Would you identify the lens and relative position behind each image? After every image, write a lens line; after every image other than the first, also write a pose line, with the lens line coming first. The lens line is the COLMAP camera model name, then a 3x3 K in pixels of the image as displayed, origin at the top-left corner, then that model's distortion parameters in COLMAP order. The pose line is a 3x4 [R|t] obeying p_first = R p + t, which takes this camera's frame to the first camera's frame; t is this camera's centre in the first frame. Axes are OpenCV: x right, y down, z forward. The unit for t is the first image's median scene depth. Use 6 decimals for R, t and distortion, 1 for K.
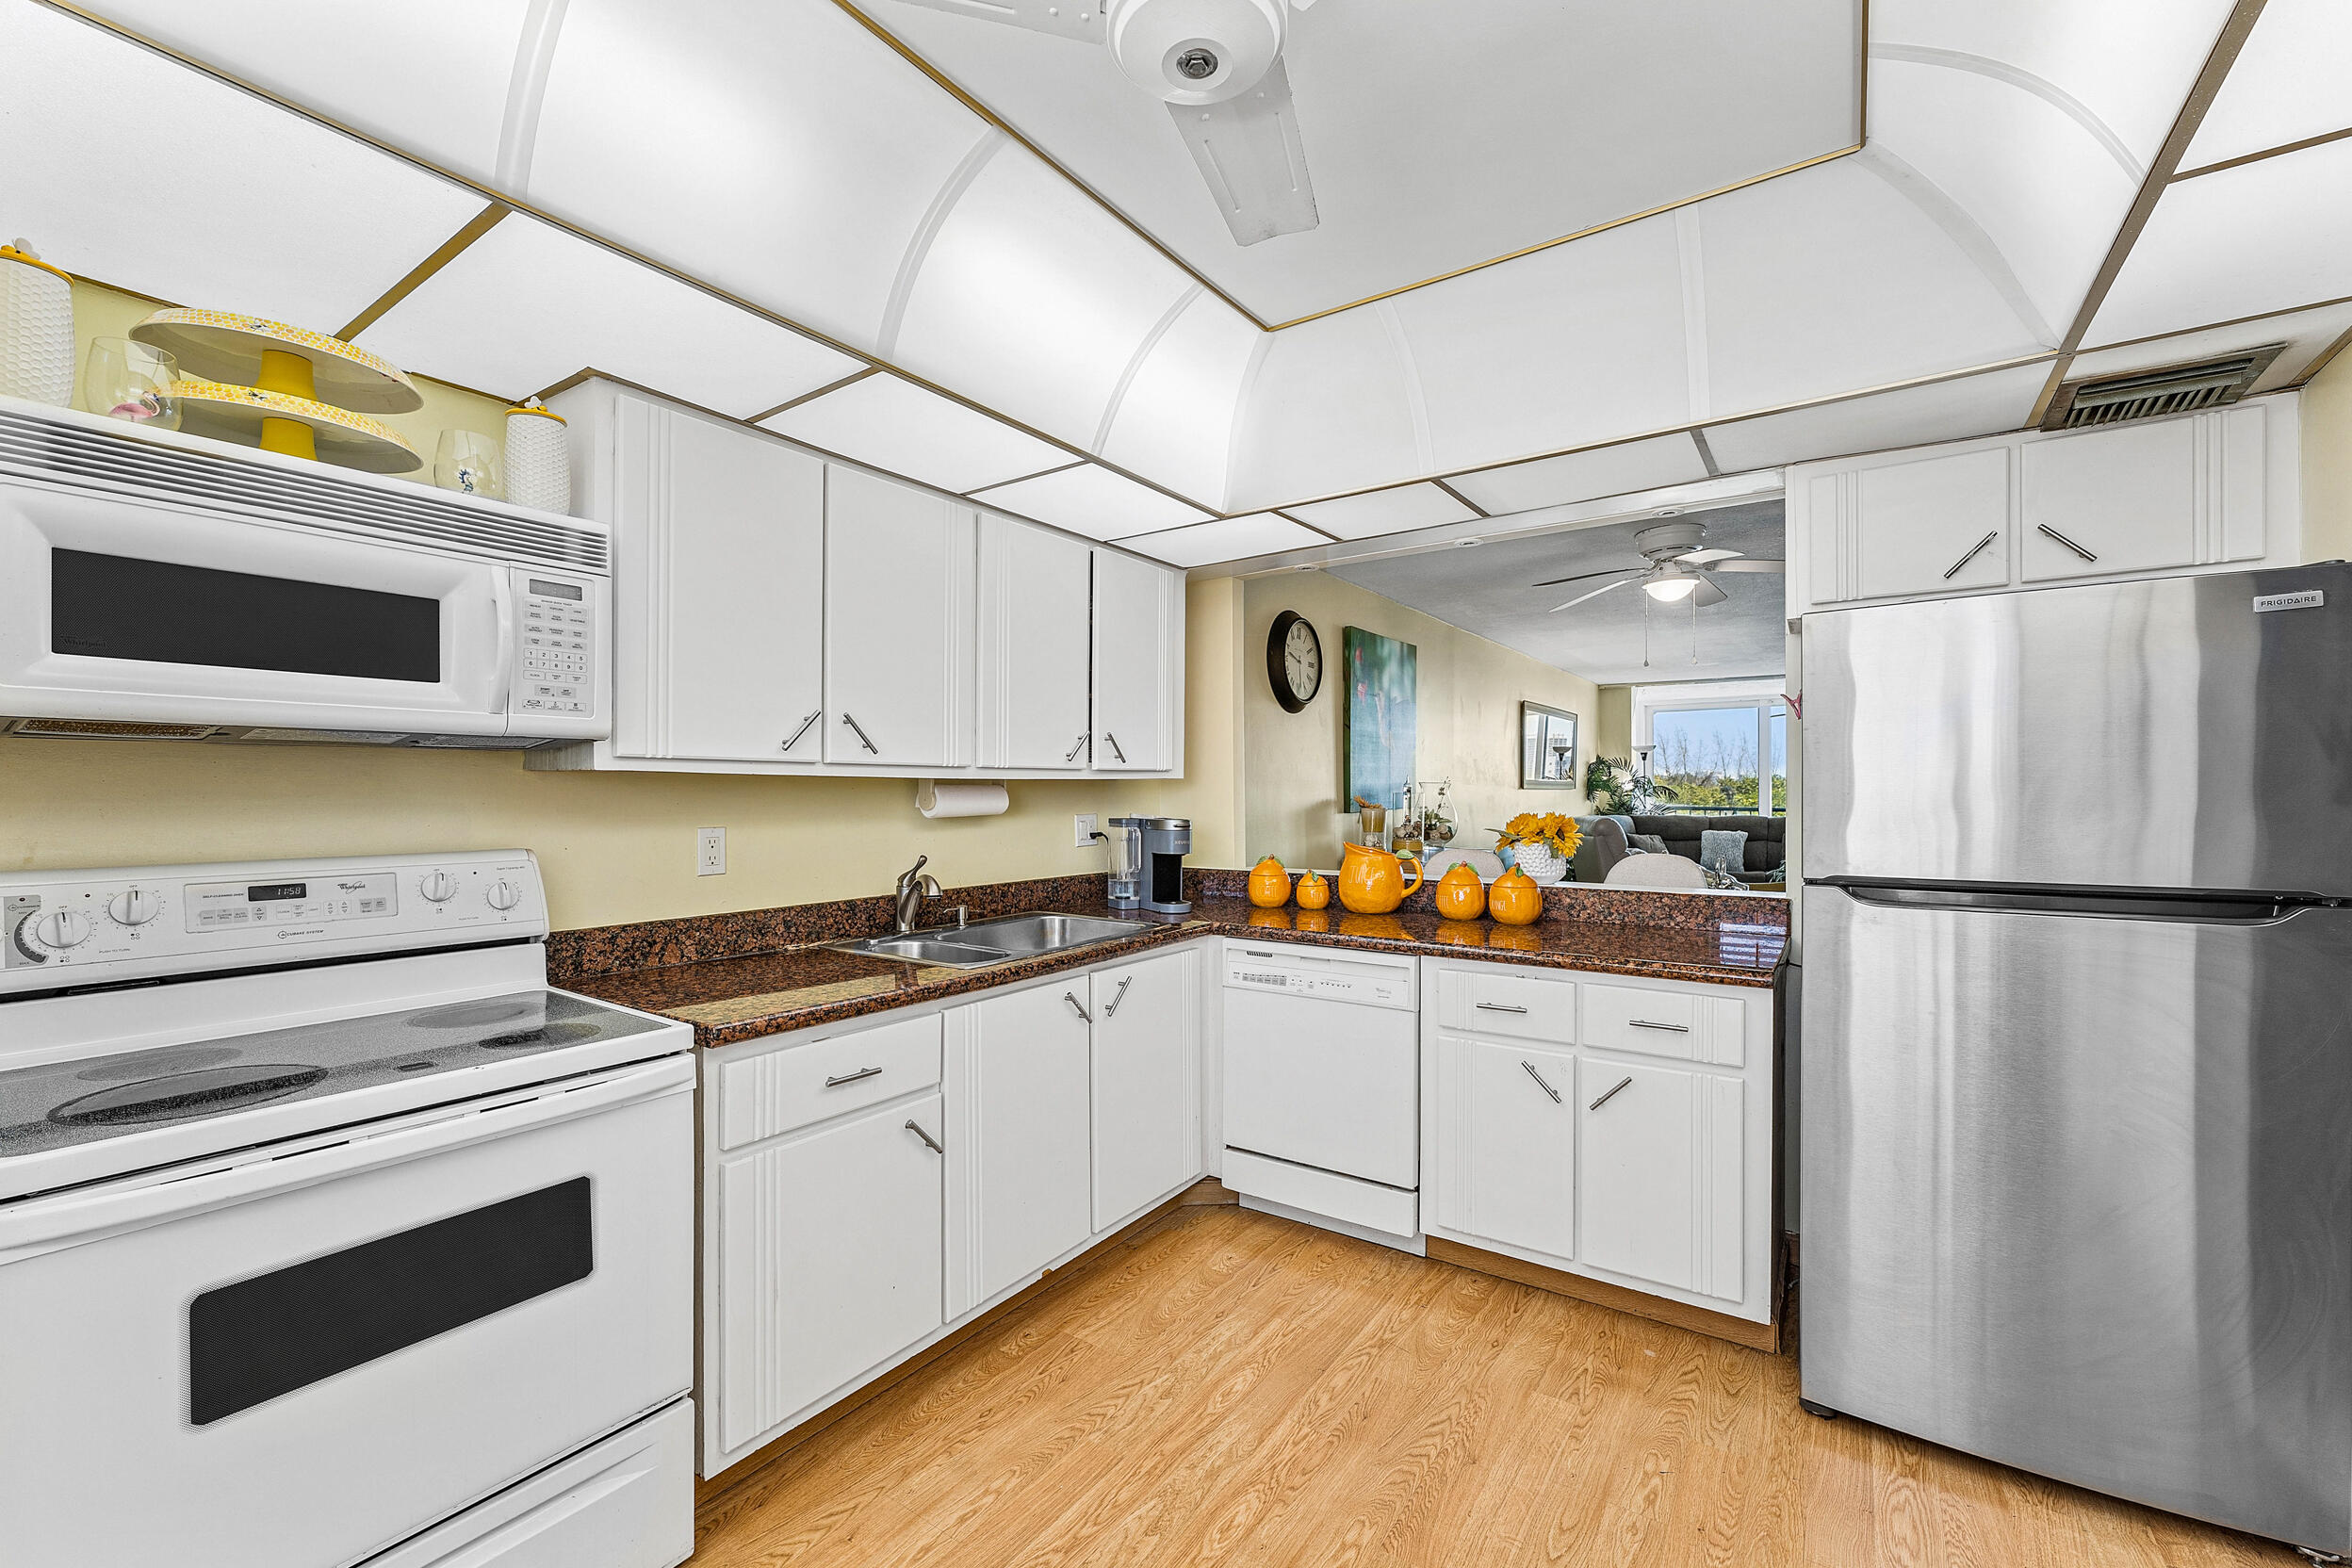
lens RADIAL K [[965.9, 0, 1180.3], [0, 965.9, 796.7], [0, 0, 1]] dist [-0.000401, -0.000152]
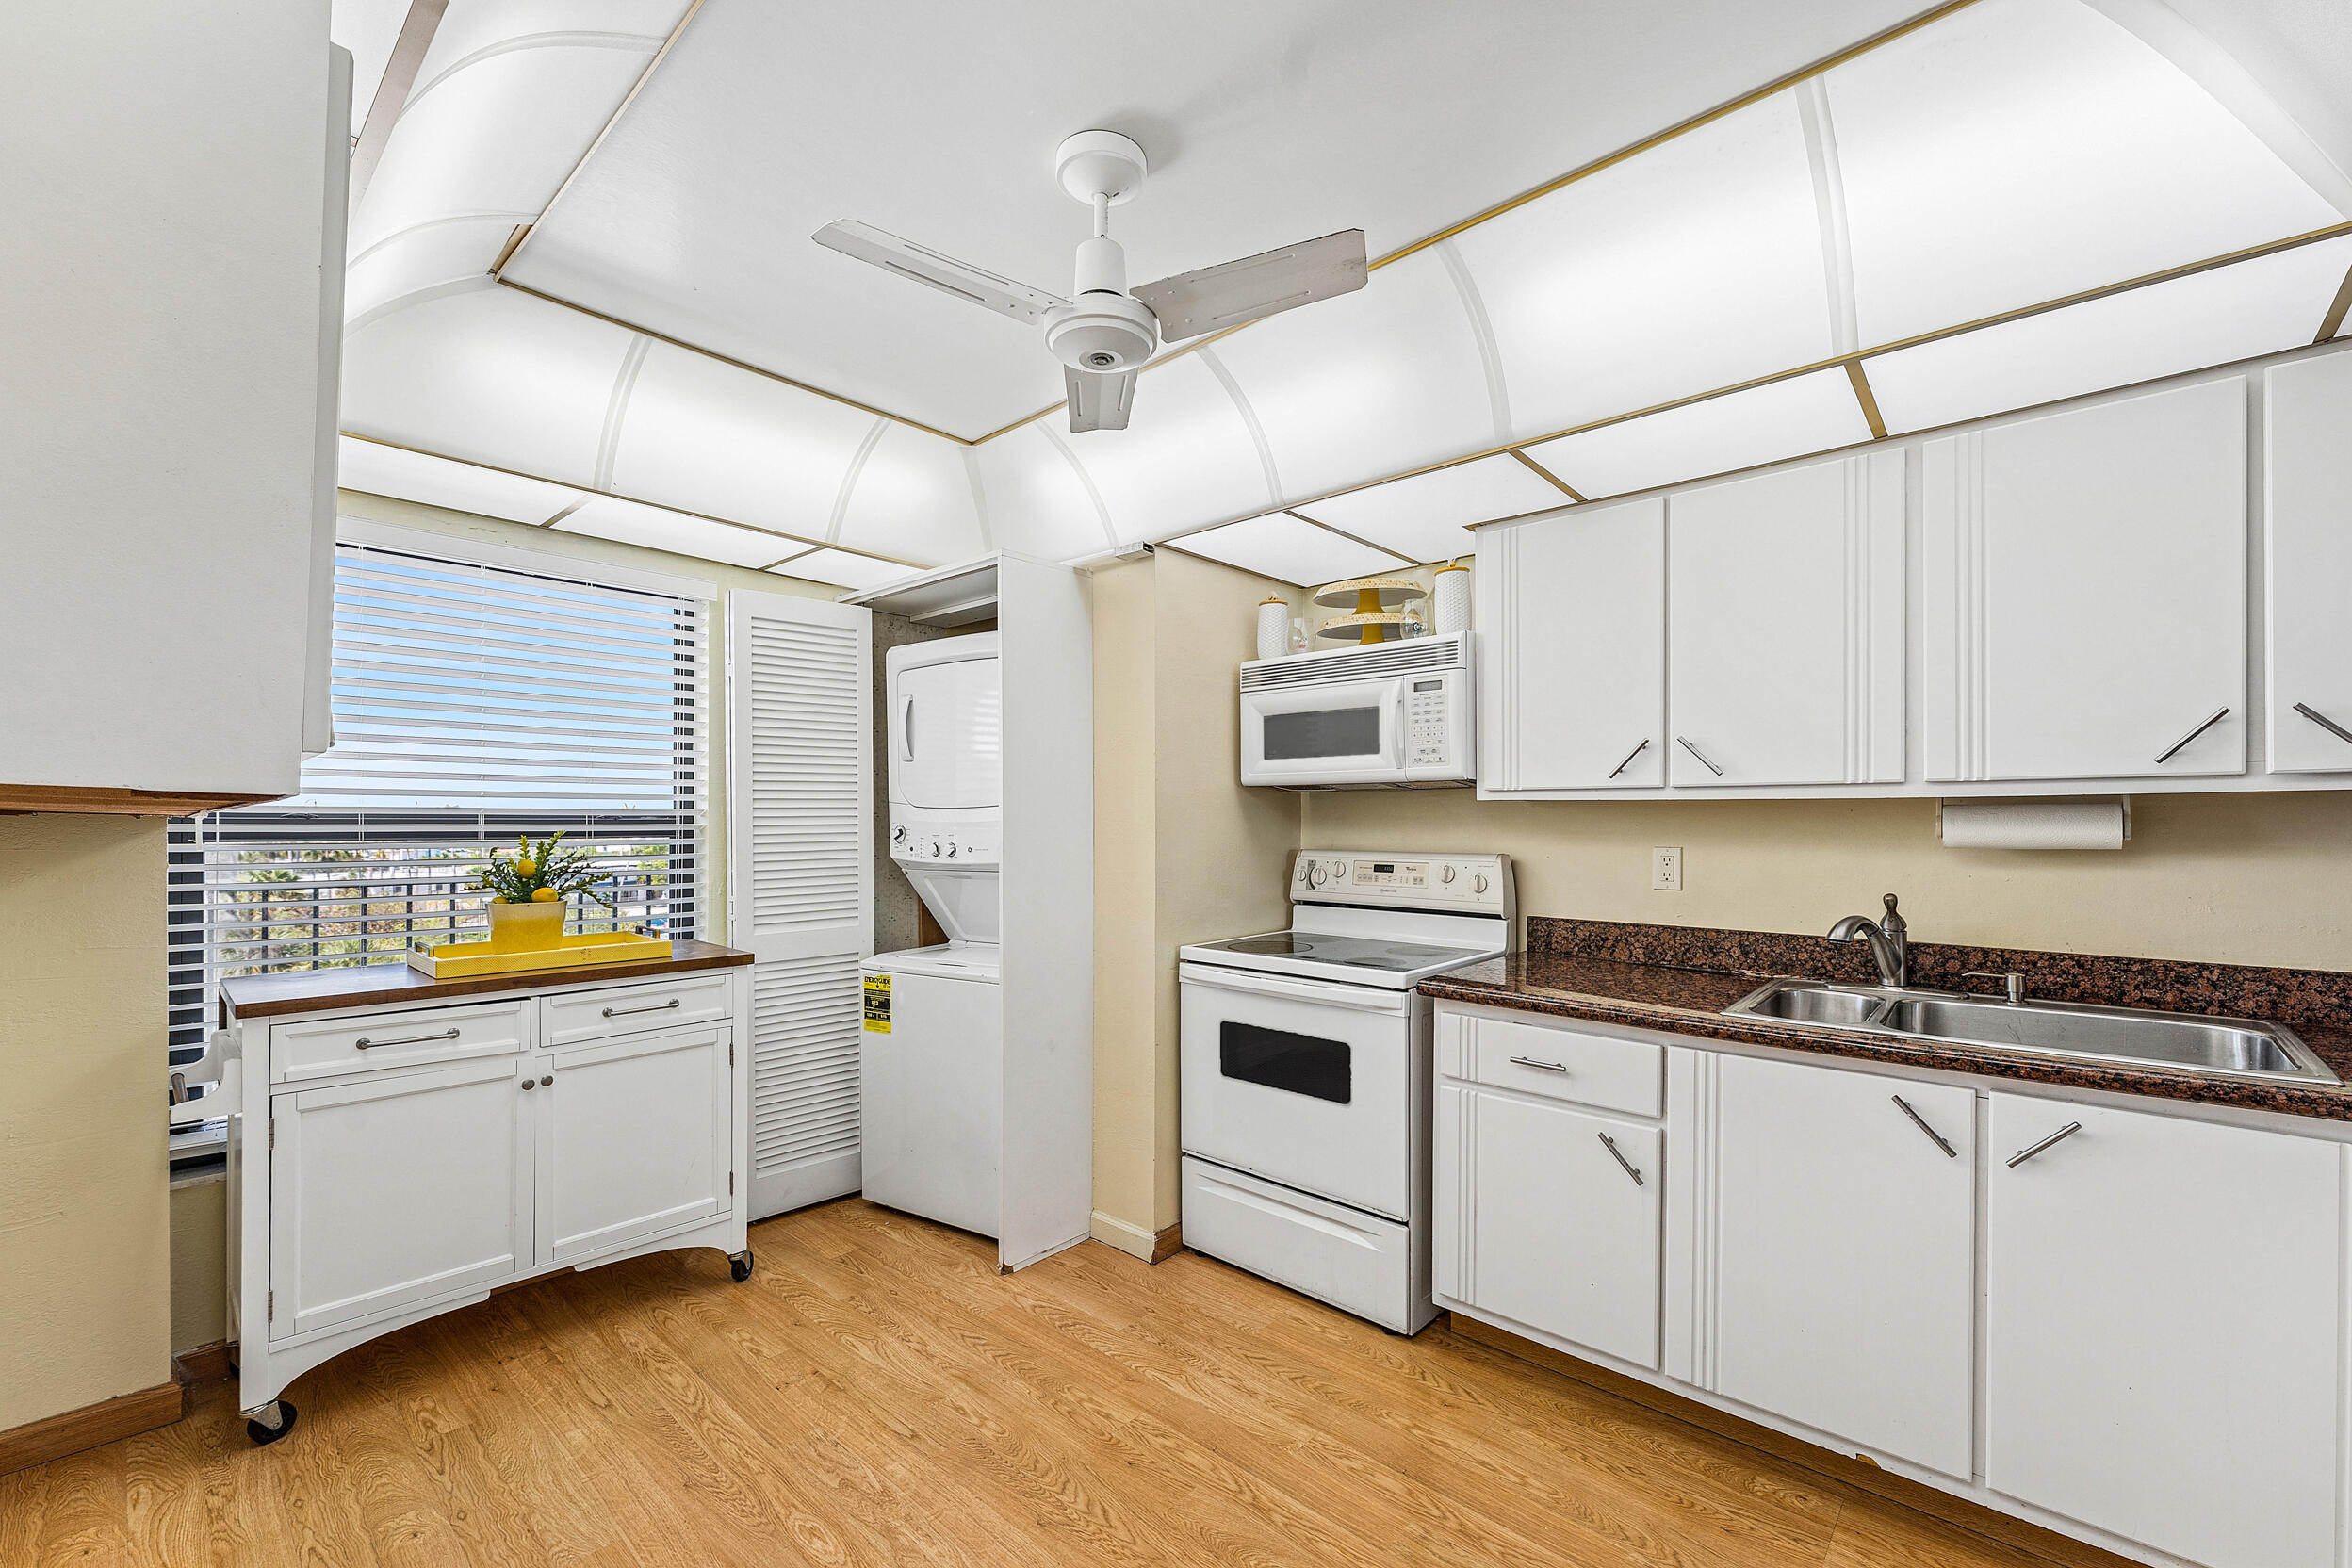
lens RADIAL K [[971.4, 0, 1181.2], [0, 971.4, 816.4], [0, 0, 1]] dist [0.000666, 0.000056]
pose [[-0.134844, 0.000531, -0.990867, 0.790133], [-0.003625, 0.999993, 0.001029, -0.003045], [0.990860, 0.003731, -0.134842, 0.673096]]
